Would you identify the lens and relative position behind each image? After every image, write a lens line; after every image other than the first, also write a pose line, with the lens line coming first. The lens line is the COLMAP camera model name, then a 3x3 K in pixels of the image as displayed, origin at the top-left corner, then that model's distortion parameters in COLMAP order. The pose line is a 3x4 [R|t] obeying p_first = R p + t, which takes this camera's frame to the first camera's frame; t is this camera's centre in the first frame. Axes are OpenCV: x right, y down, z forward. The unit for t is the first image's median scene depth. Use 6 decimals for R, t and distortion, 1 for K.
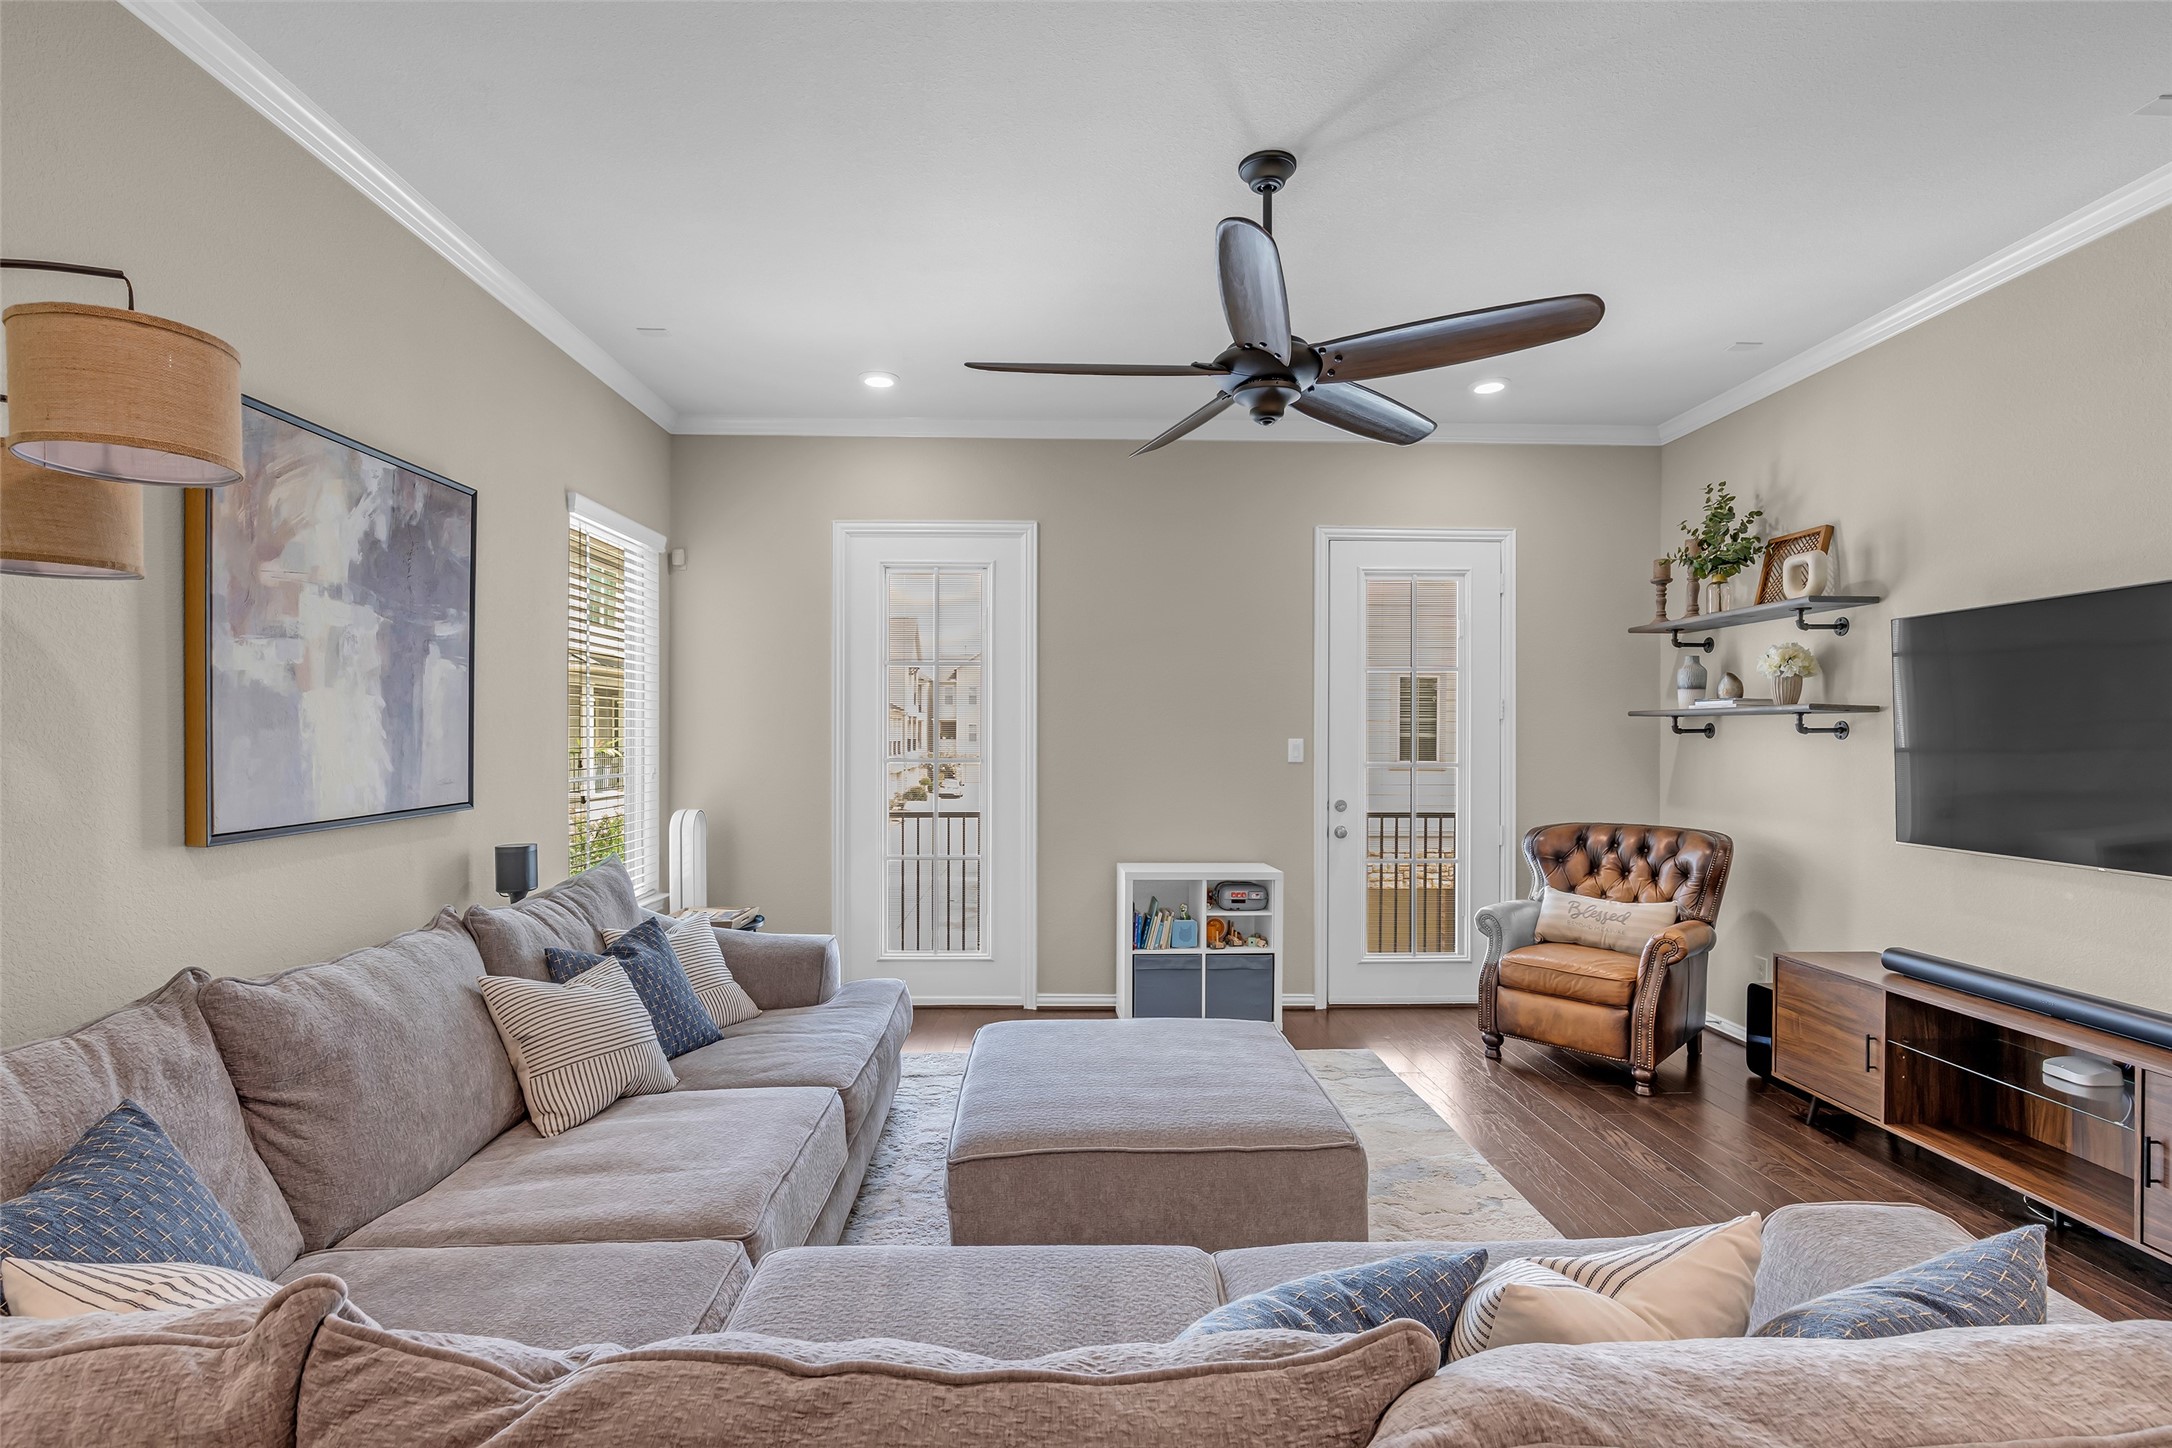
lens RADIAL K [[992.7, 0, 1085.8], [0, 992.7, 735.1], [0, 0, 1]] dist [-0.021991, 0.005606]
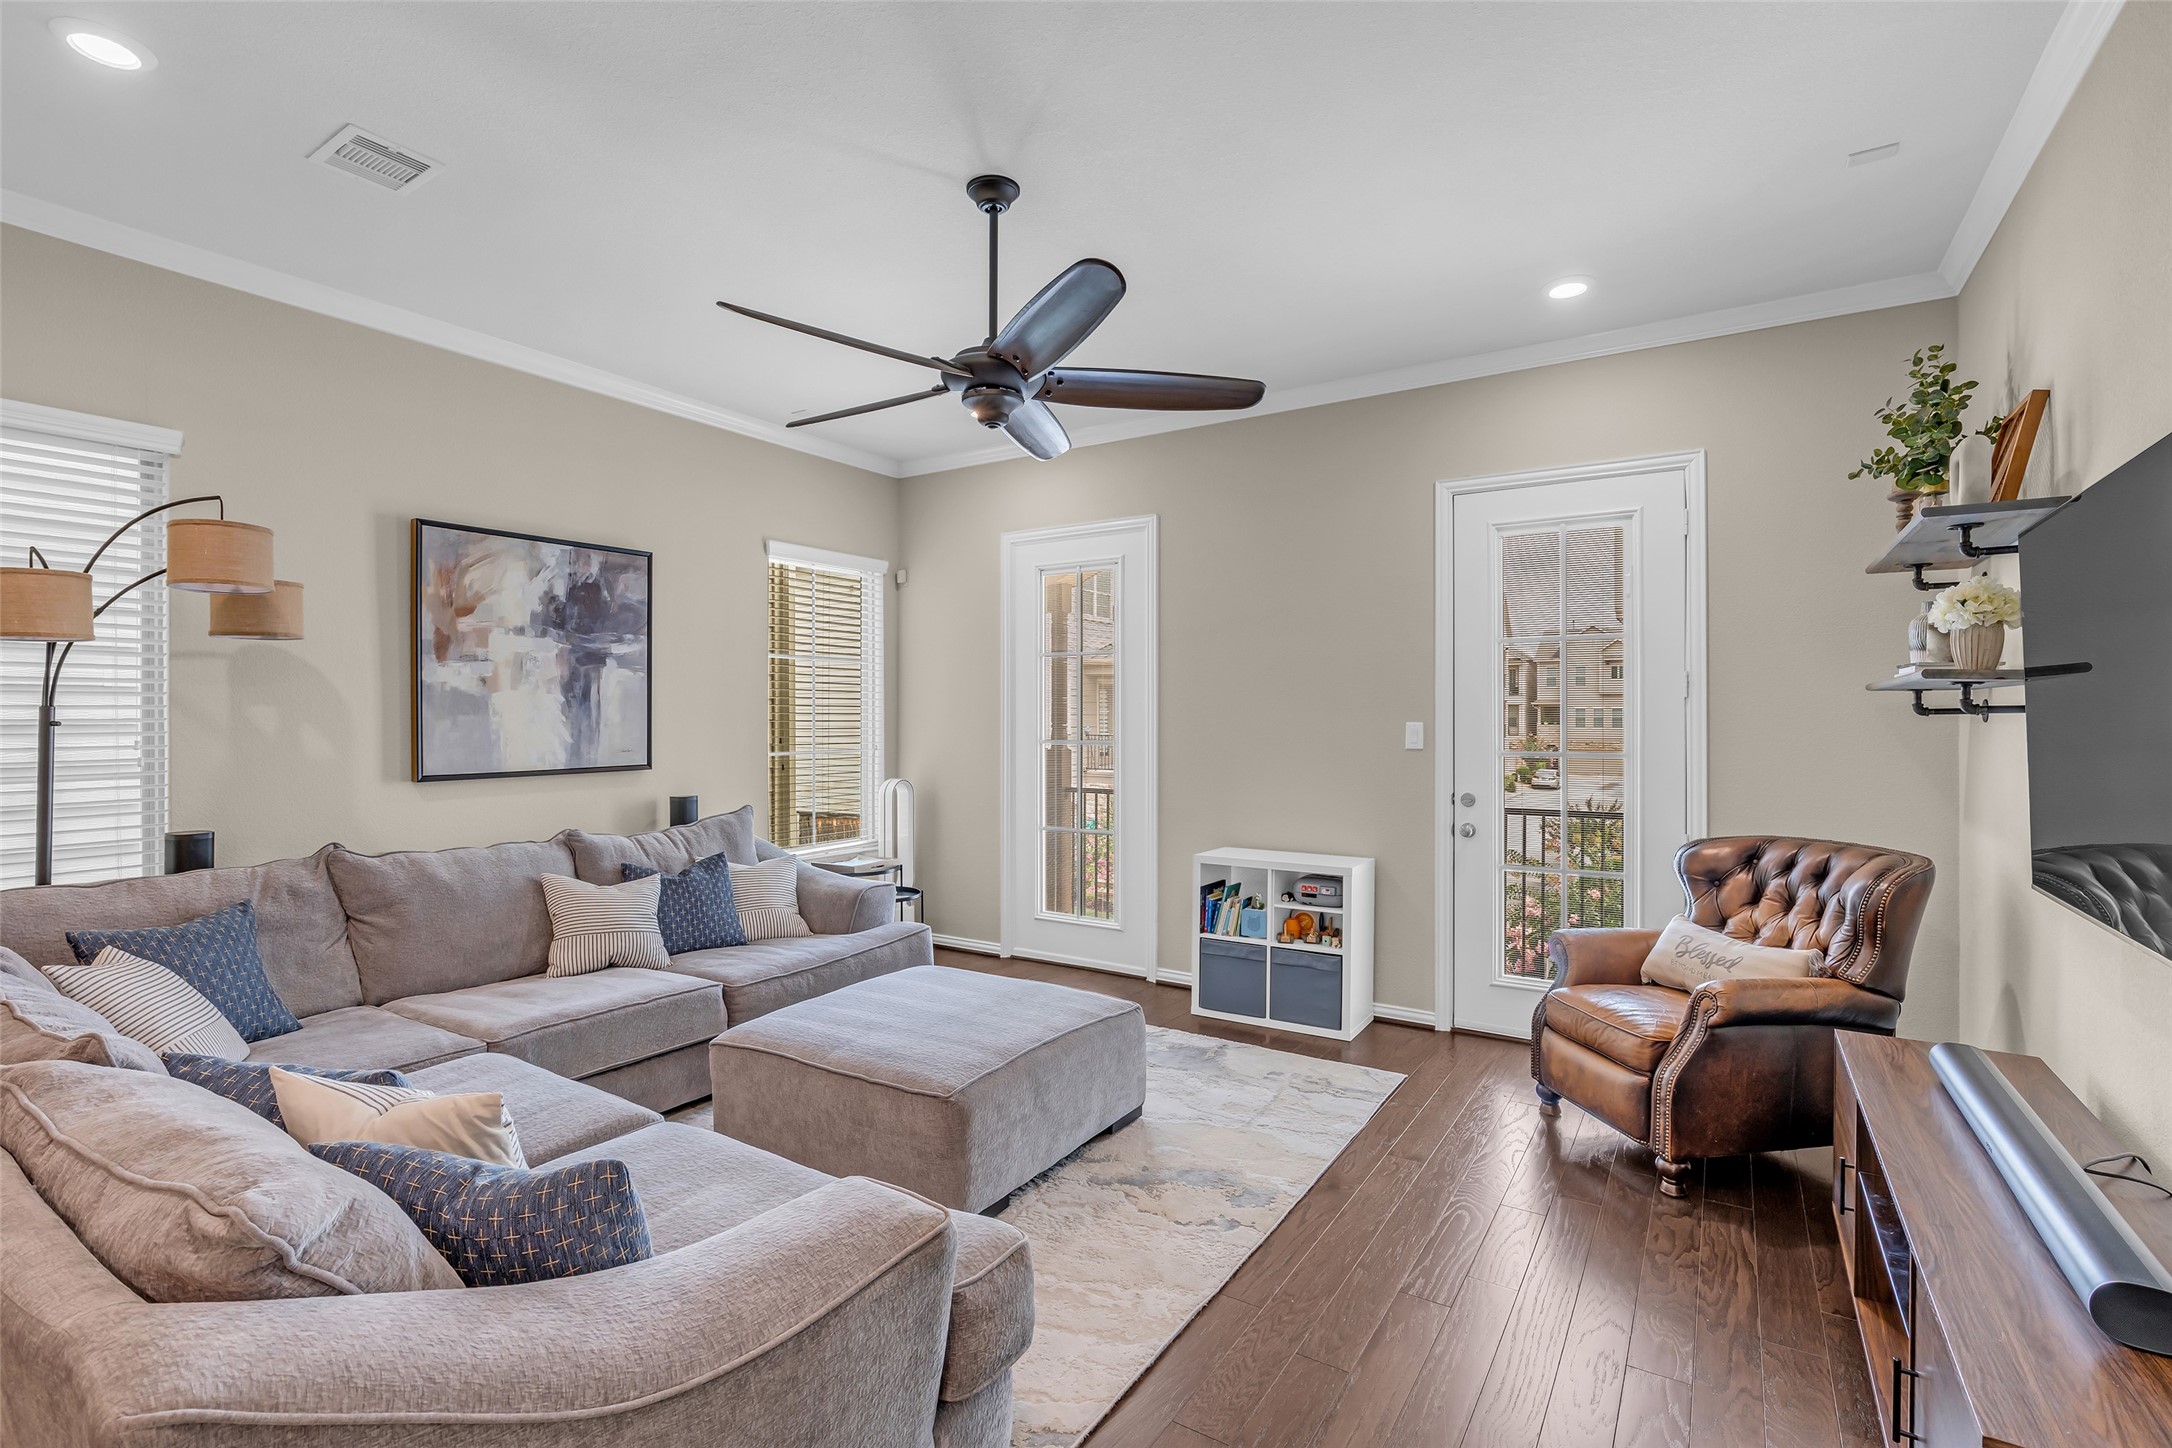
lens RADIAL K [[1010.9, 0, 1085.9], [0, 1010.9, 714.4], [0, 0, 1]] dist [-0.020041, 0.003791]
pose [[0.822606, -0.004704, -0.568592, 0.623351], [0.001151, 0.999978, -0.006607, 0.002613], [0.568610, 0.004780, 0.822593, 0.109879]]
